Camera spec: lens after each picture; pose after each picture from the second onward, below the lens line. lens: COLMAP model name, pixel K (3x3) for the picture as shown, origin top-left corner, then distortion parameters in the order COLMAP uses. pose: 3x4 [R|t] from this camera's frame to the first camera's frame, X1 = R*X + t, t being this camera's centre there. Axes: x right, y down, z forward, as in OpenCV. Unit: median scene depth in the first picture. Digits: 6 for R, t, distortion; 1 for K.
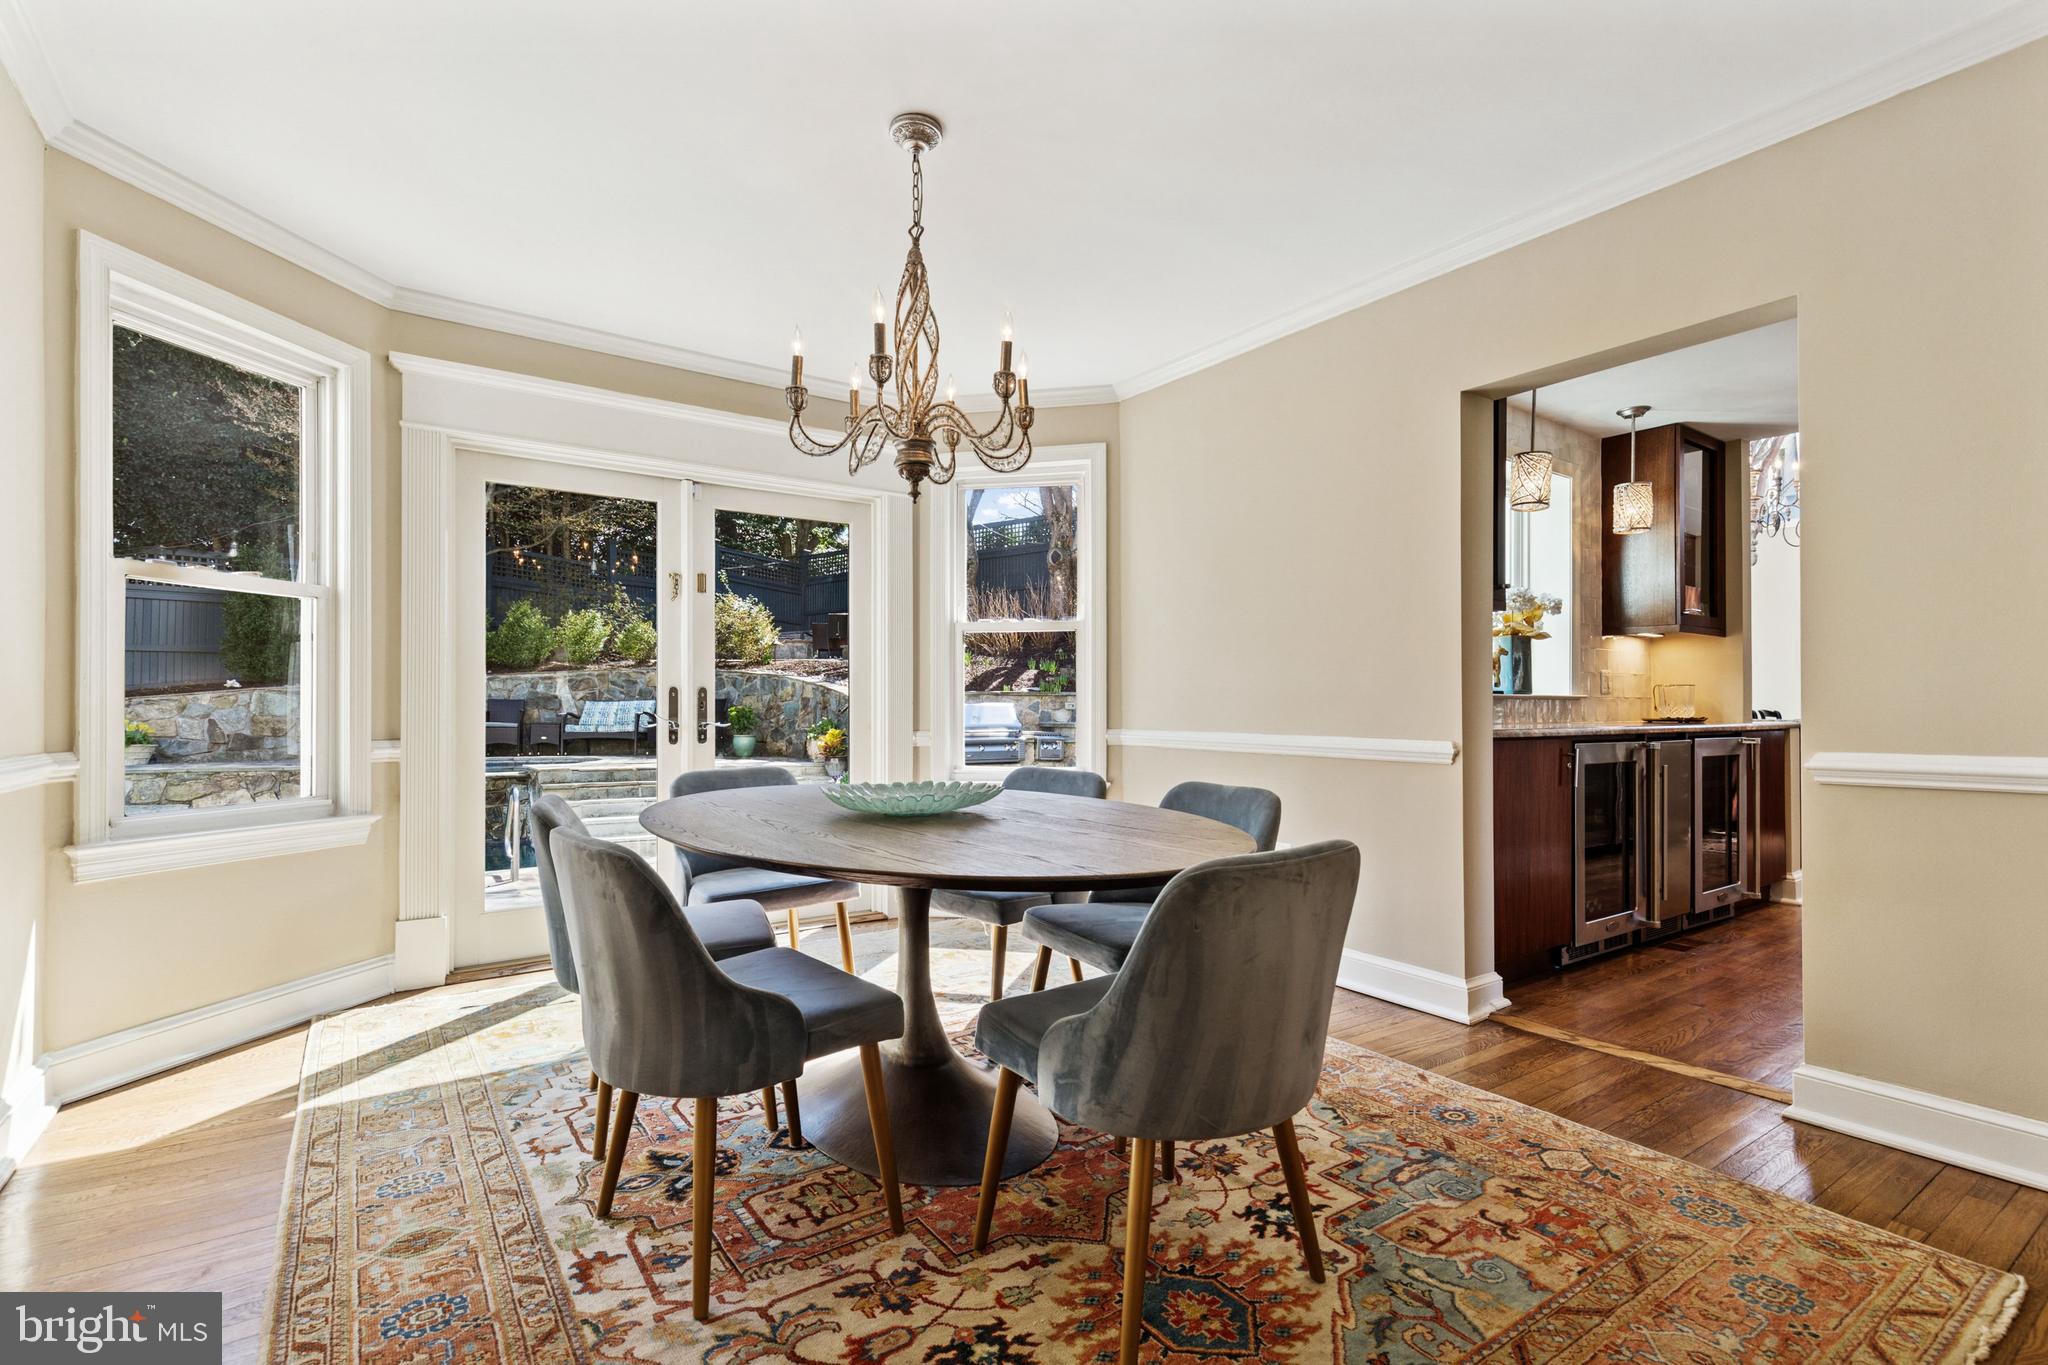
lens RADIAL K [[960.8, 0, 1023.5], [0, 960.8, 682.8], [0, 0, 1]] dist [0.012397, -0.000035]
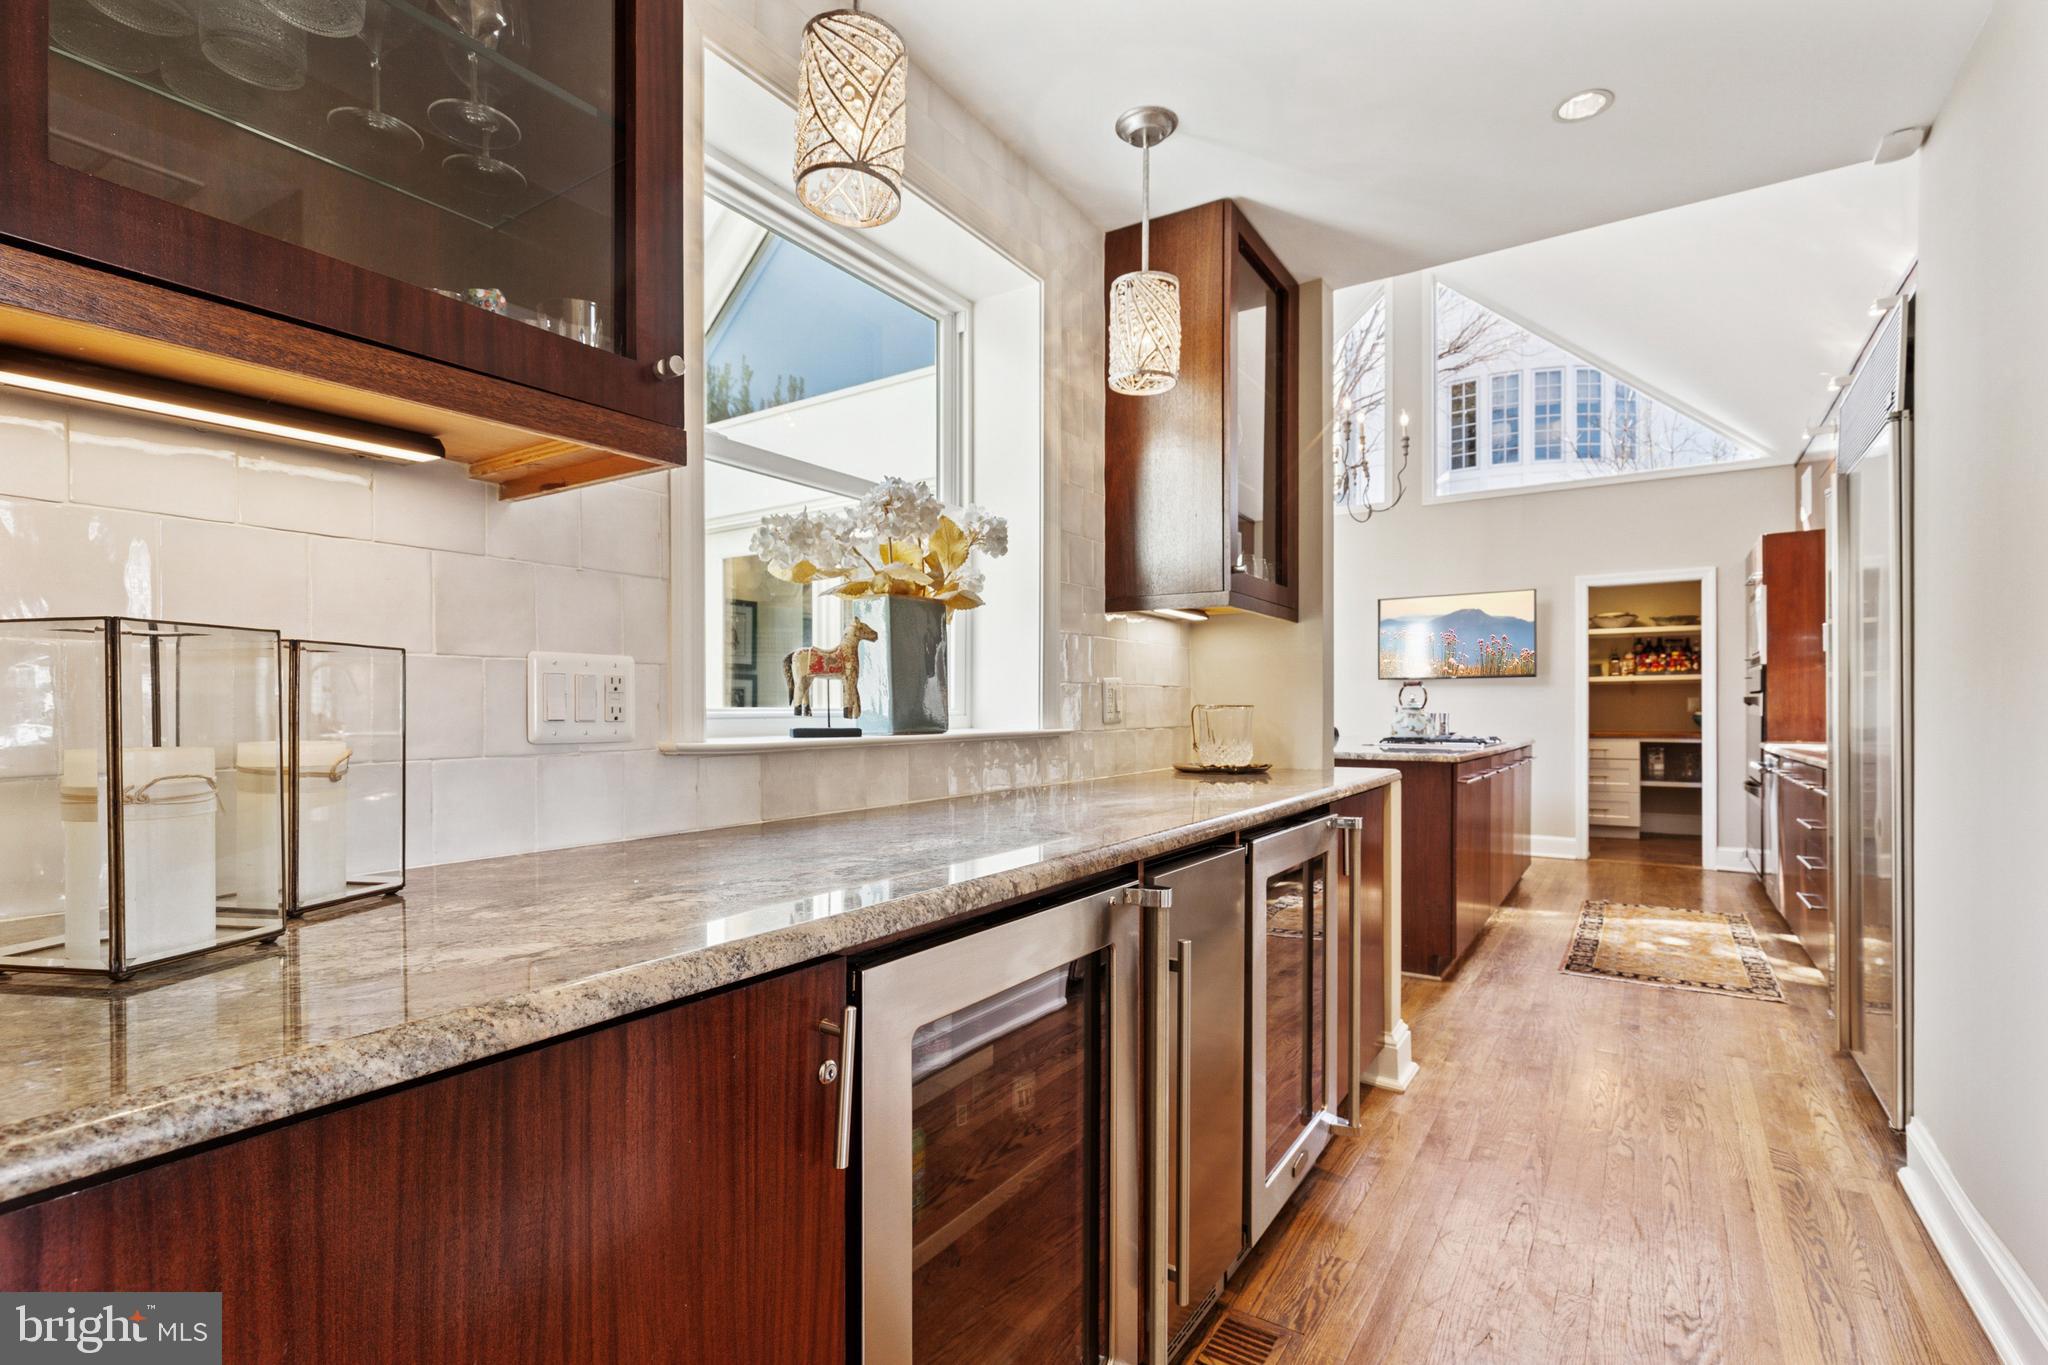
lens RADIAL K [[960.8, 0, 1027.8], [0, 960.8, 697.8], [0, 0, 1]] dist [0.012397, -0.000035]
pose [[0.929354, -0.000694, 0.369189, 0.383971], [-0.004019, 0.999920, 0.011998, -0.009149], [-0.369167, -0.012634, 0.929277, 0.553722]]
